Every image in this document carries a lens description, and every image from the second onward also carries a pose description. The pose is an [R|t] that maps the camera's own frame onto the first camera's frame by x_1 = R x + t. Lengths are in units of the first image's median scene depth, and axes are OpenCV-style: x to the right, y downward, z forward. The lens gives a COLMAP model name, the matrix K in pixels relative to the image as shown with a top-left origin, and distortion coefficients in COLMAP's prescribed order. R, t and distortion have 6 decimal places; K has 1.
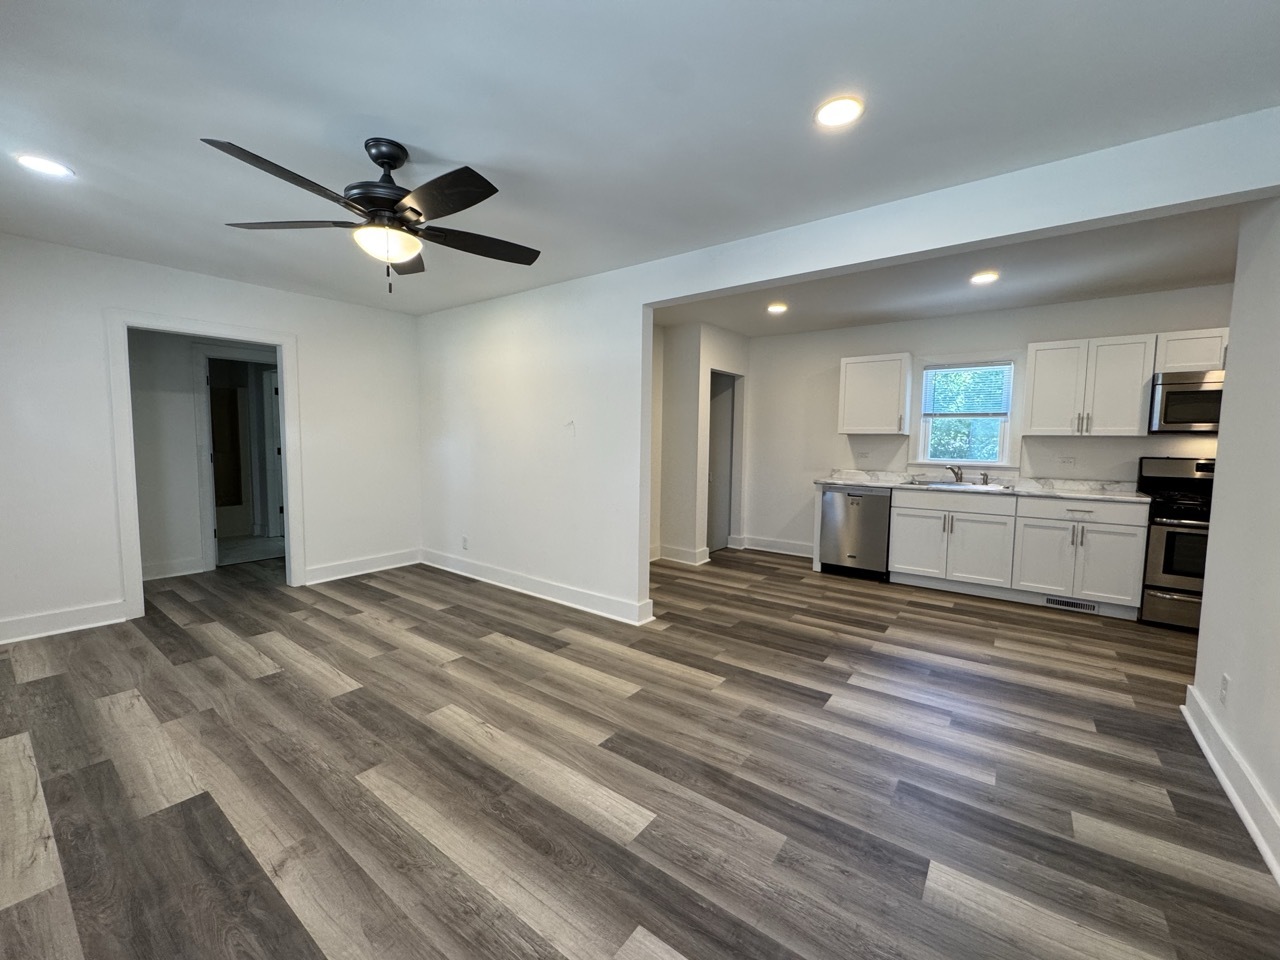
lens RADIAL K [[512.0, 0, 640.7], [0, 512.0, 477.8], [0, 0, 1]] dist [-0.001679, 0.000784]
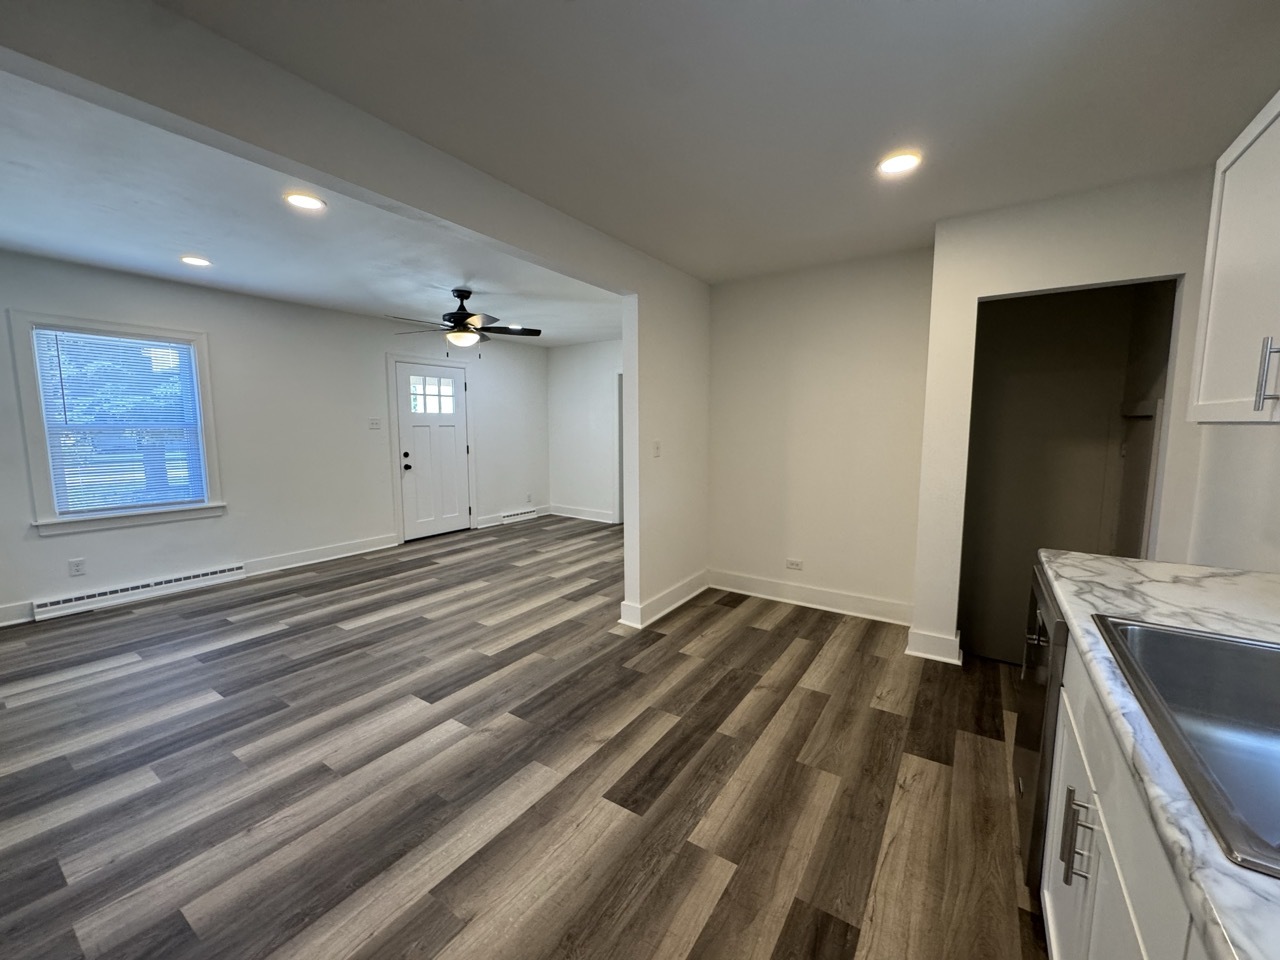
lens RADIAL K [[512.0, 0, 639.7], [0, 512.0, 482.9], [0, 0, 1]] dist [-0.001679, 0.000784]
pose [[0.050293, 0.103899, -0.993315, 1.261121], [-0.074198, 0.992214, 0.100027, -0.109984], [0.995975, 0.068671, 0.057611, 1.259824]]
